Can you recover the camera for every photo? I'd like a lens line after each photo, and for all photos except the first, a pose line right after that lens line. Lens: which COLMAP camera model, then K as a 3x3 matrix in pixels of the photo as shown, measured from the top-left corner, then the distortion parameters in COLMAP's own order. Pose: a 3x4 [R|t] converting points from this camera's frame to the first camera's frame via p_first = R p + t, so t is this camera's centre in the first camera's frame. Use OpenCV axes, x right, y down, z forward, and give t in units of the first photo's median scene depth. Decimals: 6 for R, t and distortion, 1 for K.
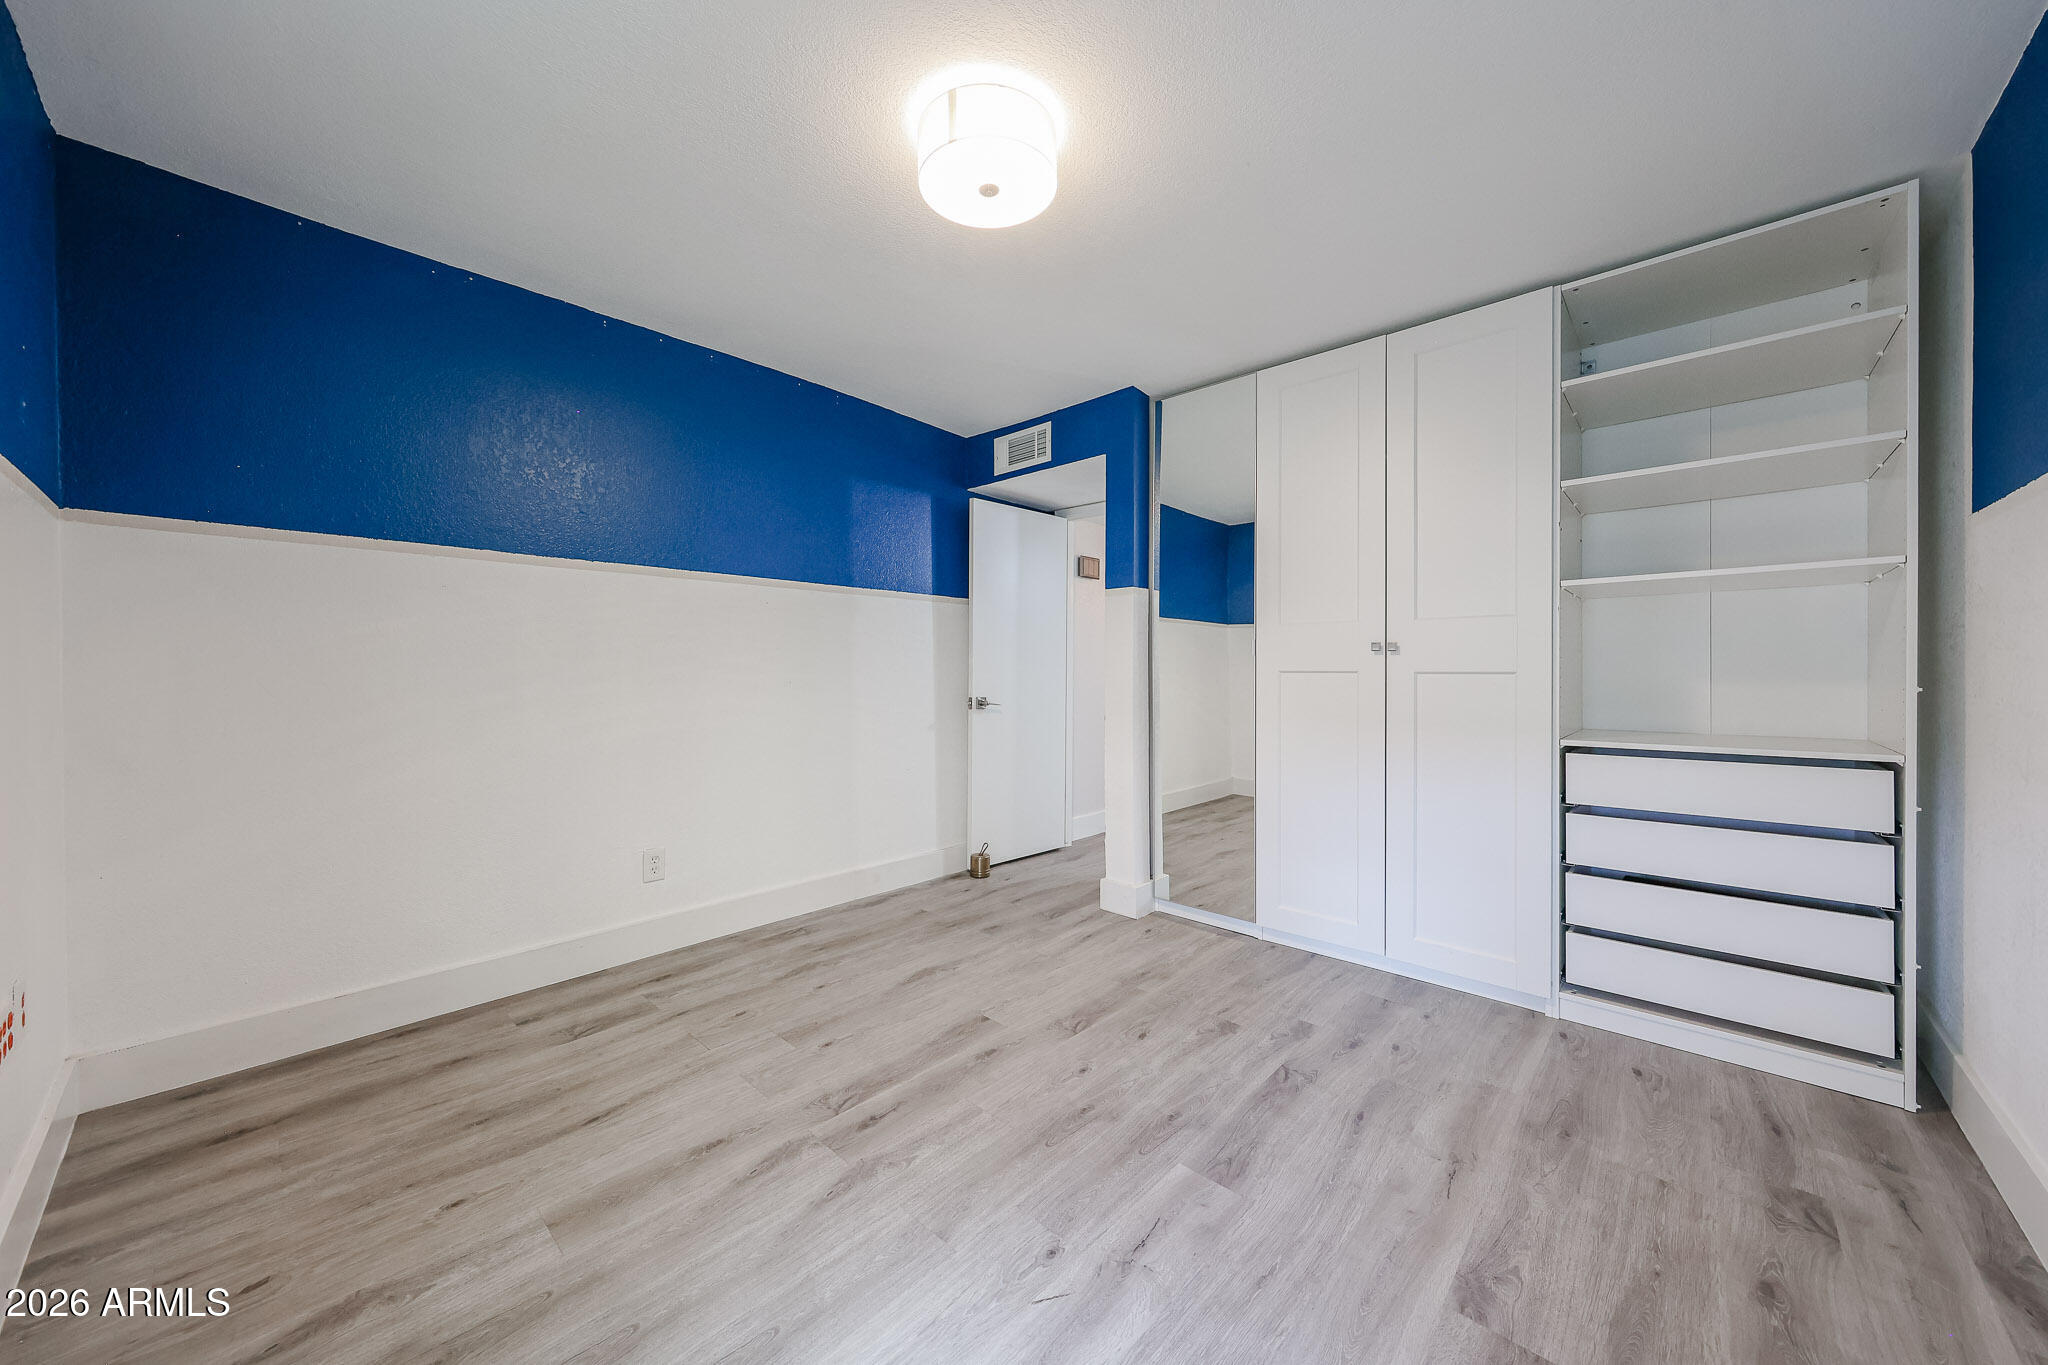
lens RADIAL K [[722.4, 0, 1025.1], [0, 722.4, 677.7], [0, 0, 1]] dist [0.001121, -0.000159]
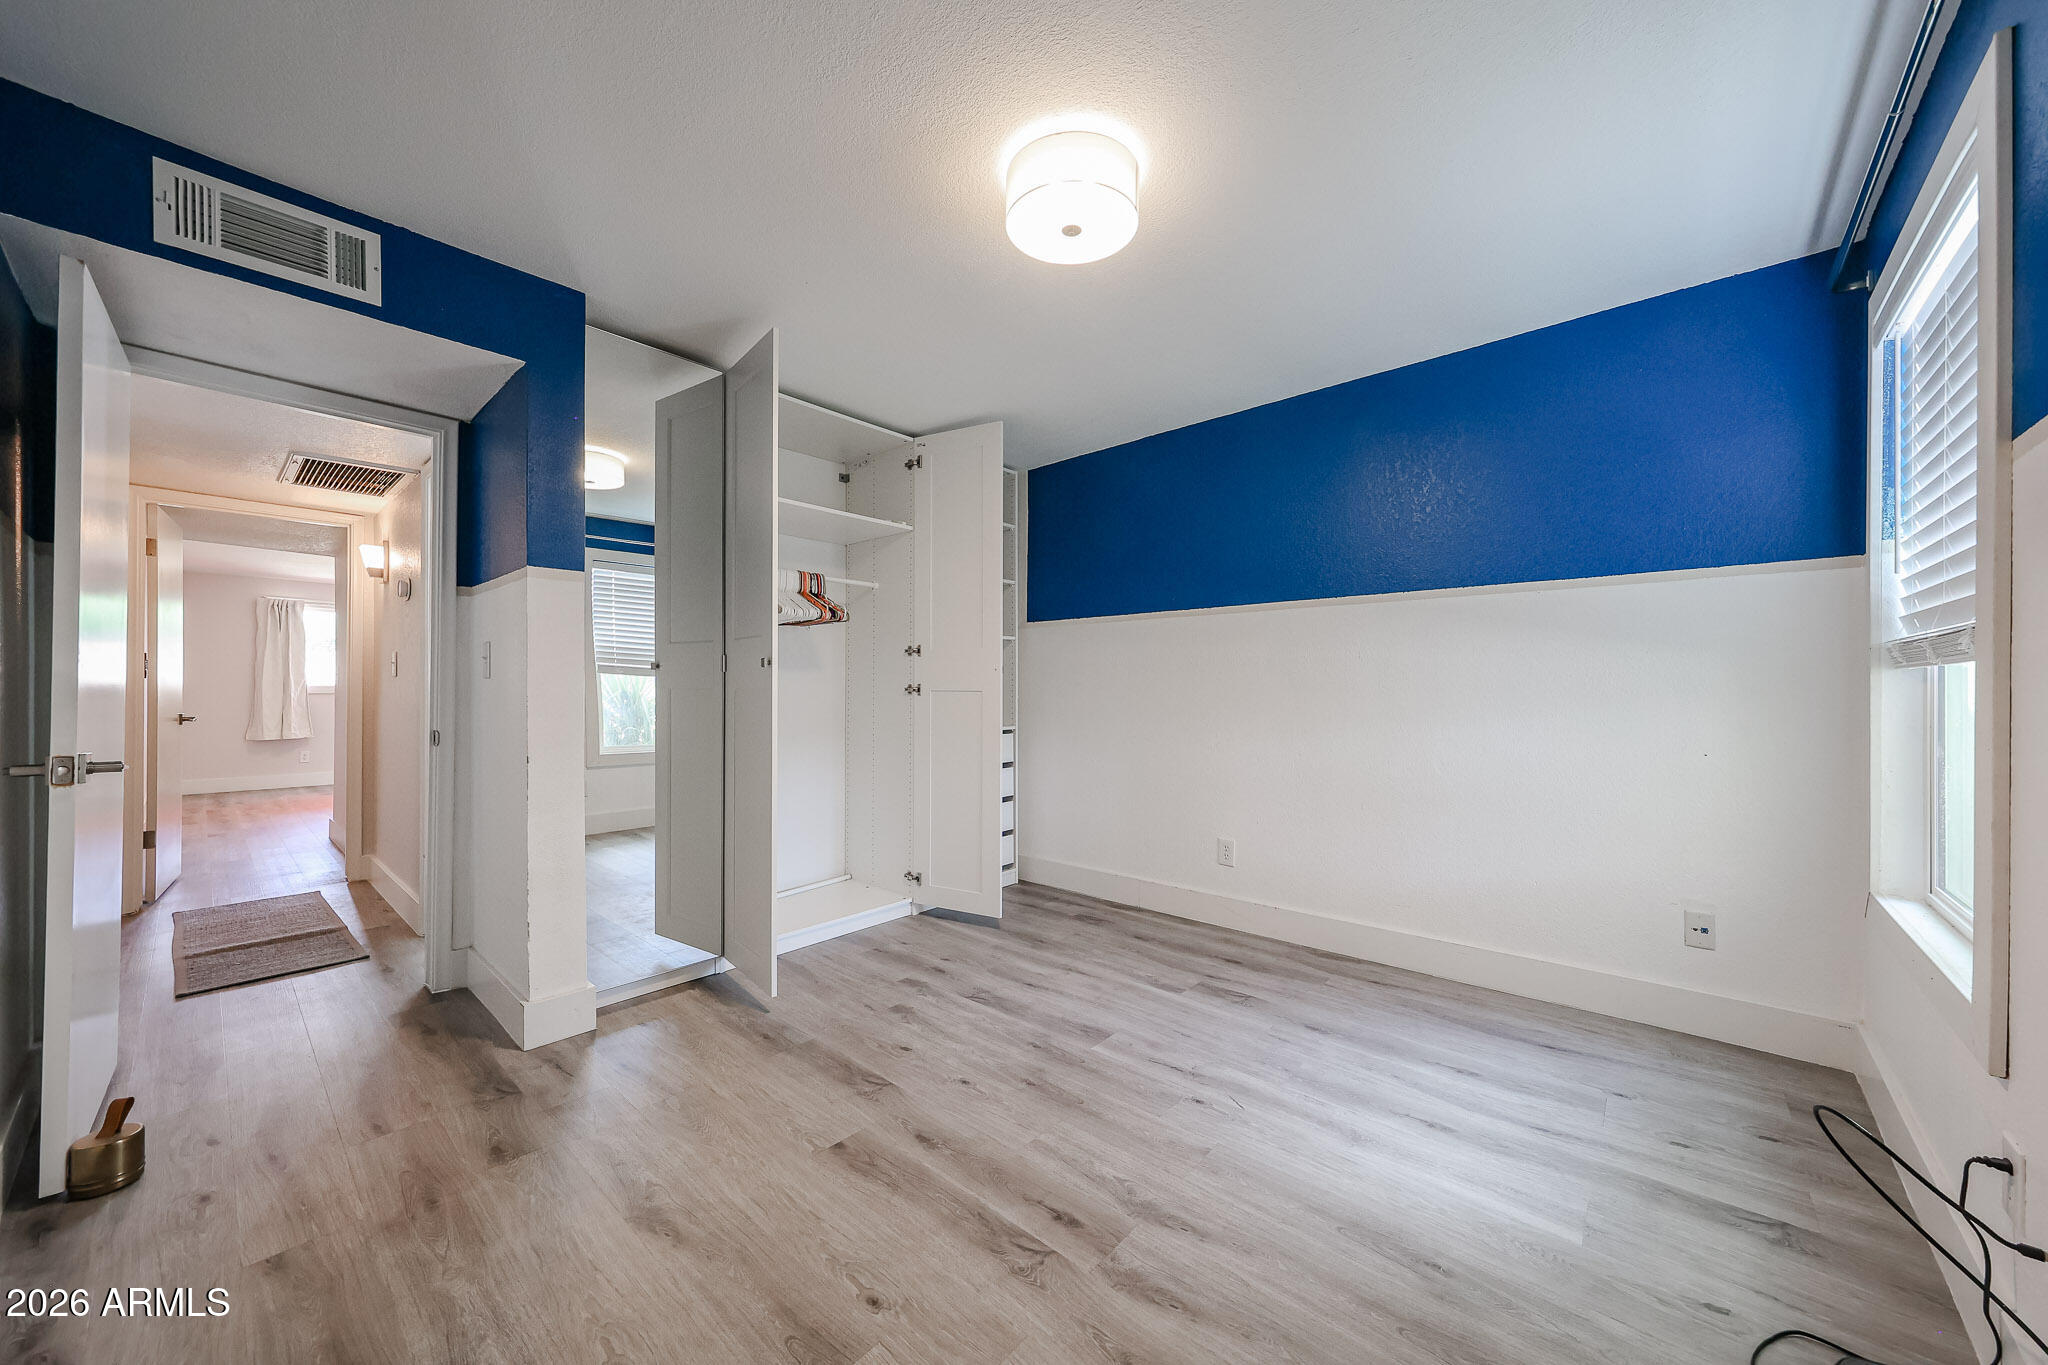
lens RADIAL K [[722.4, 0, 1026.4], [0, 722.4, 683.8], [0, 0, 1]] dist [0.001121, -0.000159]
pose [[-0.018661, 0.003812, 0.999819, -1.046521], [0.008137, 0.999960, -0.003661, -0.012671], [-0.999793, 0.008068, -0.018691, 1.035963]]
